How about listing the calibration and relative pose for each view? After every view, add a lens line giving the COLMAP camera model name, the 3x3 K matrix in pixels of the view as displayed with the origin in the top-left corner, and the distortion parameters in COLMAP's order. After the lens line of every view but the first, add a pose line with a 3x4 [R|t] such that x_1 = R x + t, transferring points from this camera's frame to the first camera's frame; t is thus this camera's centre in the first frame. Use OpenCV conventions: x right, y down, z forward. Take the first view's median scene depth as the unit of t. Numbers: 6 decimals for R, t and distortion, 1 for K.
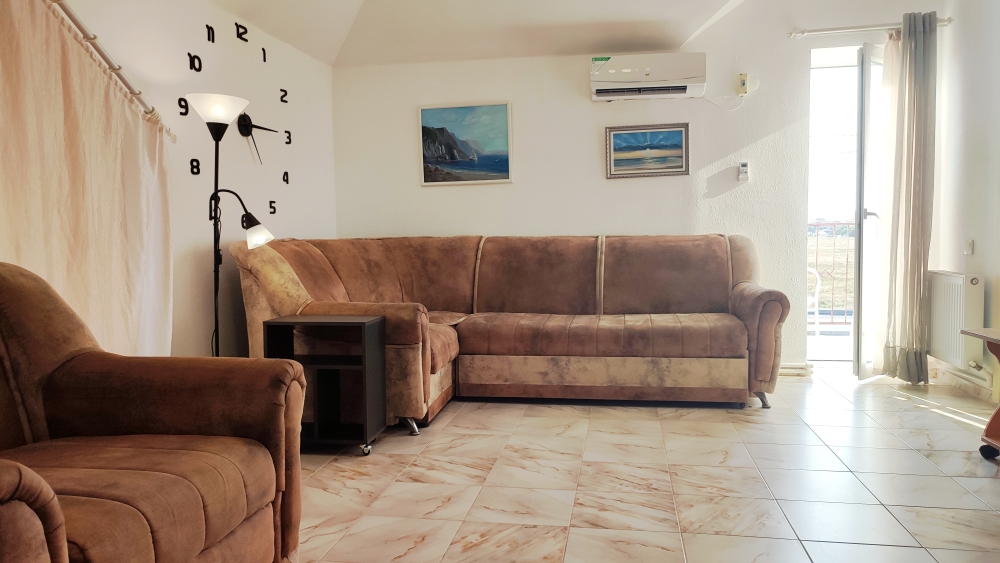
lens RADIAL K [[719.8, 0, 495.6], [0, 719.8, 281.4], [0, 0, 1]] dist [0.005764, -0.002252]
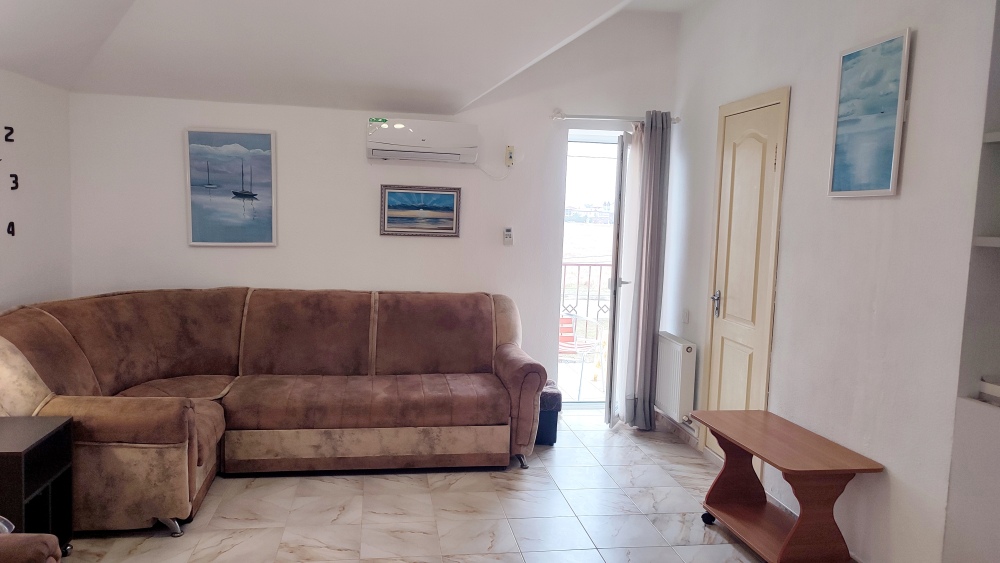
lens RADIAL K [[719.8, 0, 495.6], [0, 719.8, 281.4], [0, 0, 1]] dist [0.005764, -0.002252]
pose [[0.942932, 0.015209, 0.332637, -0.033479], [-0.027551, 0.999095, 0.032419, -0.136450], [-0.331843, -0.039733, 0.942497, -0.009312]]
